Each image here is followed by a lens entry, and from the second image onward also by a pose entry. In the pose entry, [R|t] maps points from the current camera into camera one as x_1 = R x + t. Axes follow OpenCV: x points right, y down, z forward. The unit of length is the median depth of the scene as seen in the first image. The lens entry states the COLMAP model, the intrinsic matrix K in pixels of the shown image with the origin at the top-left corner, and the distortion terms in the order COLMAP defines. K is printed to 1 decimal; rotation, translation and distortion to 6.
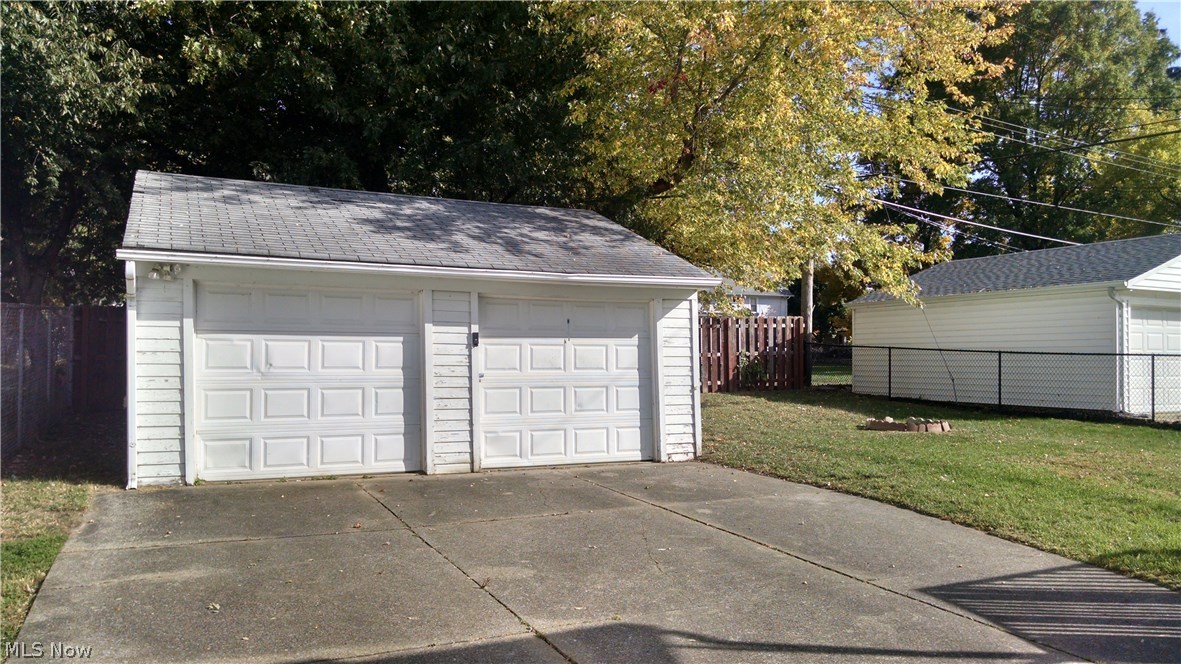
lens RADIAL K [[881.9, 0, 590.5], [0, 881.9, 332.0], [0, 0, 1]] dist [0.058085, -0.110823]
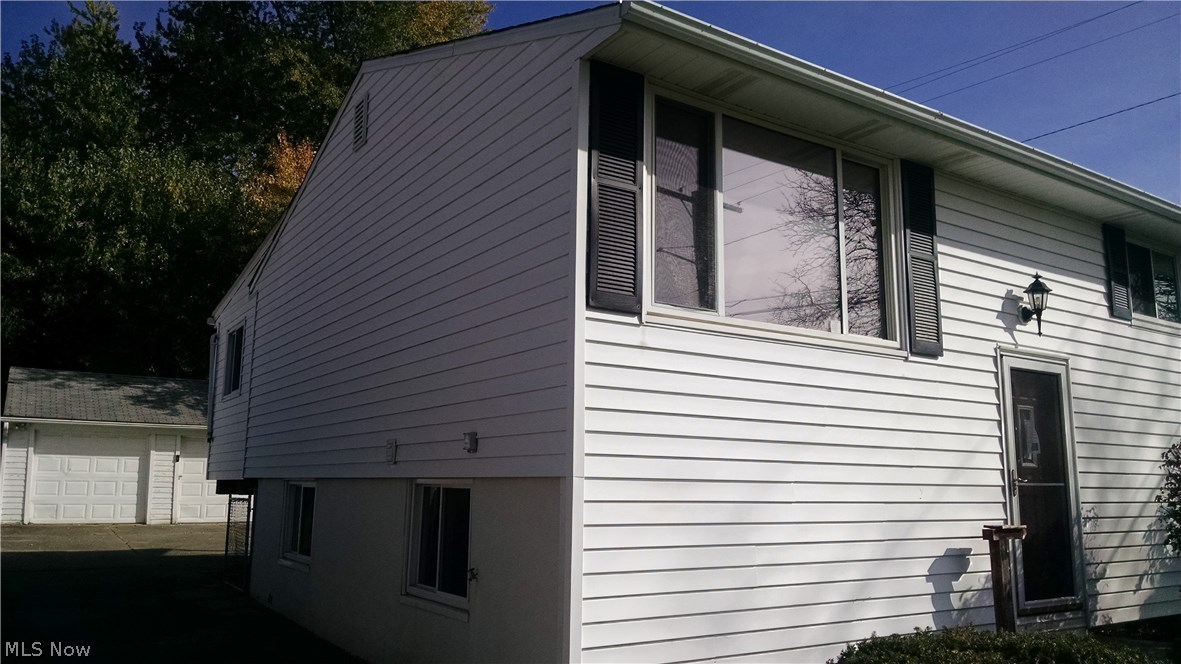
lens RADIAL K [[881.9, 0, 590.5], [0, 881.9, 332.0], [0, 0, 1]] dist [0.058085, -0.110823]
pose [[0.991105, 0.026532, 0.130408, 0.544048], [-0.008904, 0.990949, -0.133941, -0.014582], [-0.132781, 0.131588, 0.982371, -1.196184]]
